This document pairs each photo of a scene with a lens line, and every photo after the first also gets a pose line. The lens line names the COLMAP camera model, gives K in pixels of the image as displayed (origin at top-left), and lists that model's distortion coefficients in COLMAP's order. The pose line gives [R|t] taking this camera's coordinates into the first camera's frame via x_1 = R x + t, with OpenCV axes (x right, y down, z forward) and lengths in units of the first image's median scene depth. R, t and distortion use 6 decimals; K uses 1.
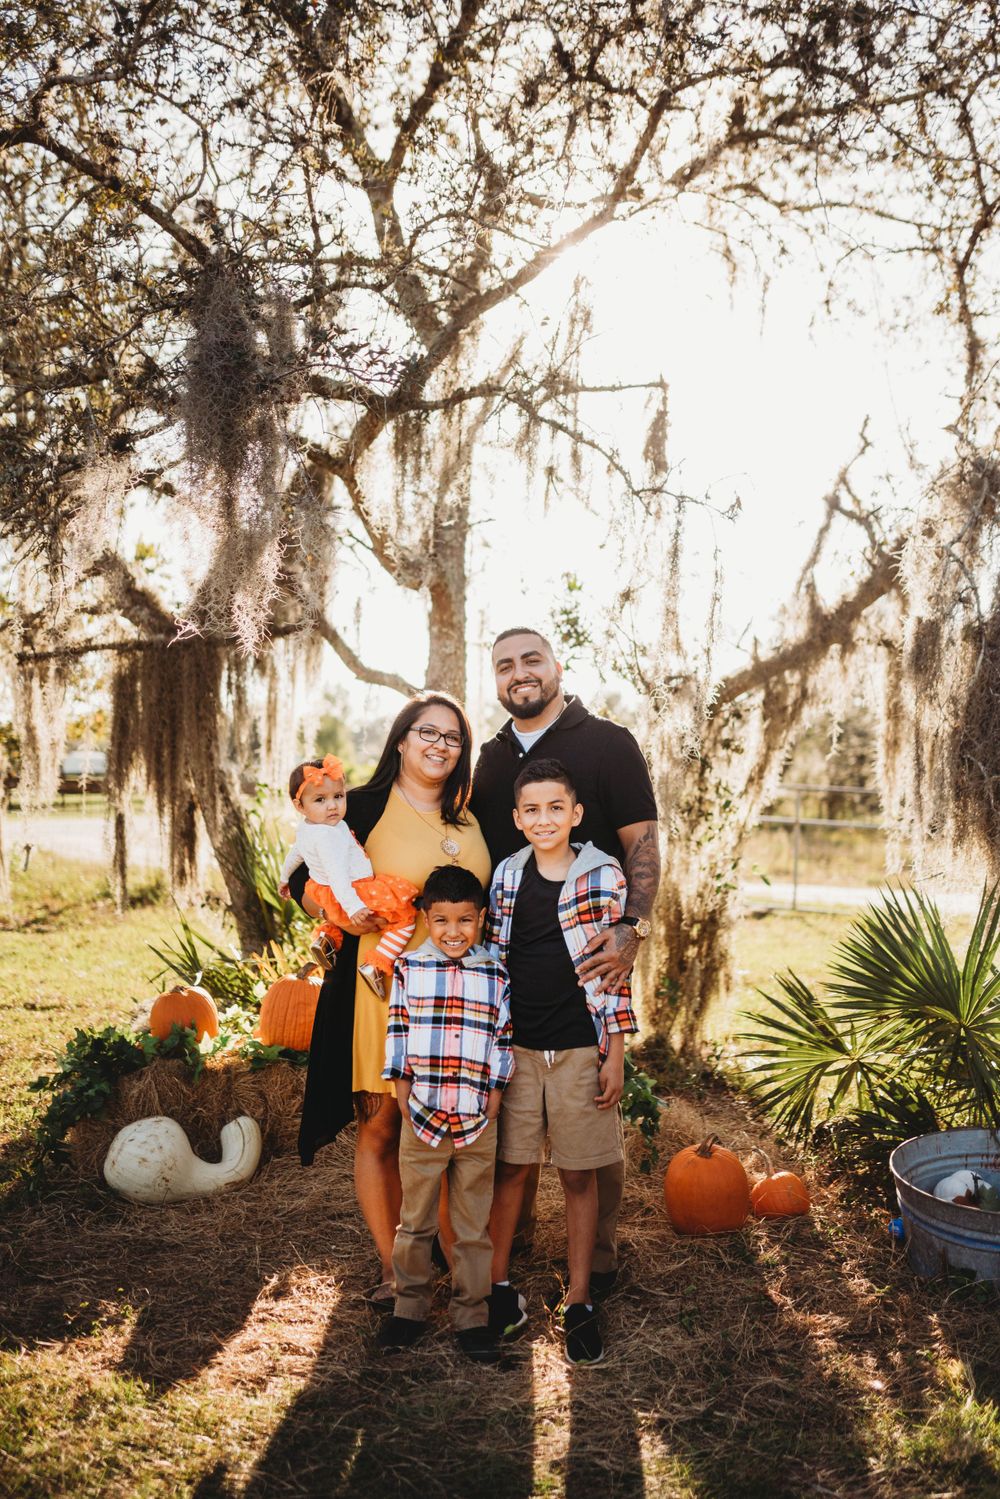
lens RADIAL K [[1514.4, 0, 497.8], [0, 1514.4, 790.2], [0, 0, 1]] dist [-0.000103, 0.011003]
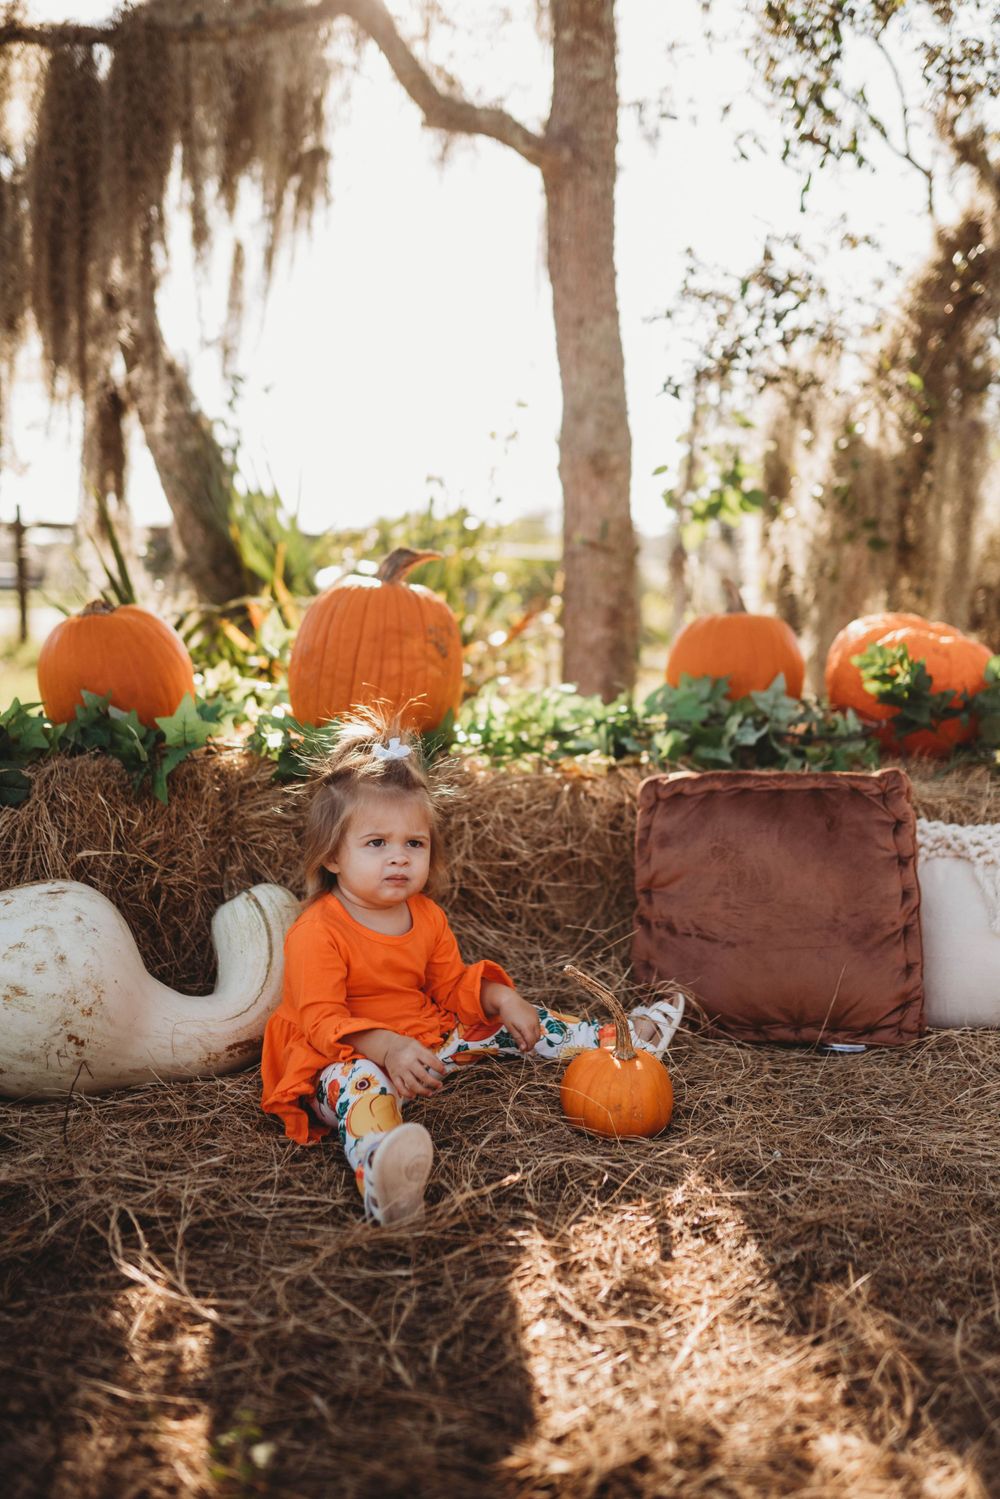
lens RADIAL K [[1496.9, 0, 500.0], [0, 1496.9, 749.5], [0, 0, 1]] dist [-0.066503, 0.109830]
pose [[0.998201, 0.003123, 0.059881, -0.104305], [-0.007850, 0.996854, 0.078871, 0.118163], [-0.059446, -0.079199, 0.995085, 0.481345]]
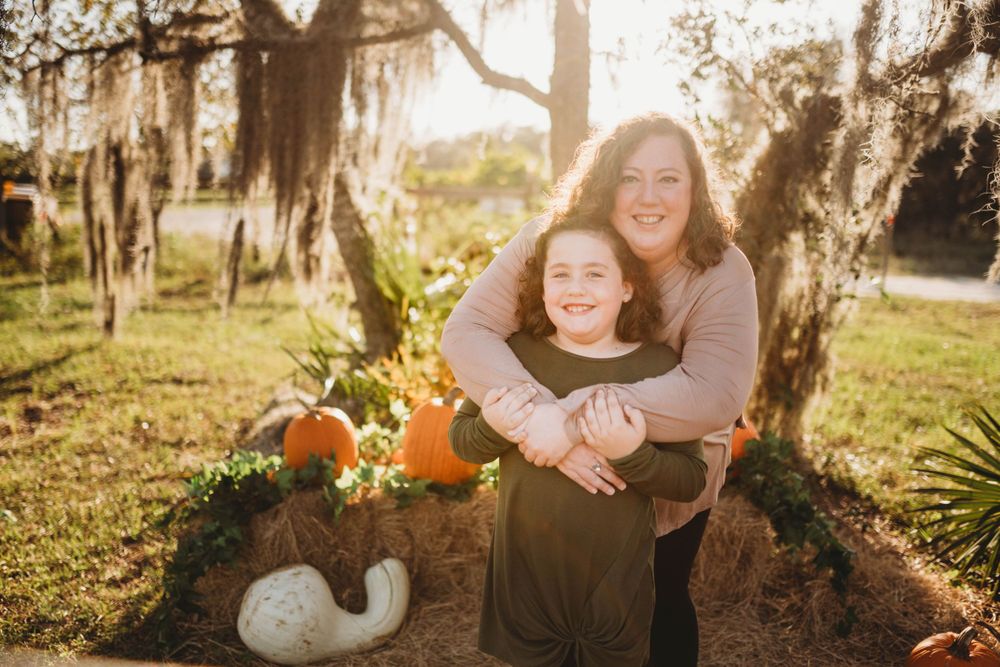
lens RADIAL K [[1004.4, 0, 502.0], [0, 1004.4, 355.6], [0, 0, 1]] dist [-0.075365, 0.091217]
pose [[0.999934, 0.010724, -0.004192, -0.080782], [-0.009894, 0.986485, 0.163550, -0.003241], [0.005889, -0.163498, 0.986526, 0.348417]]
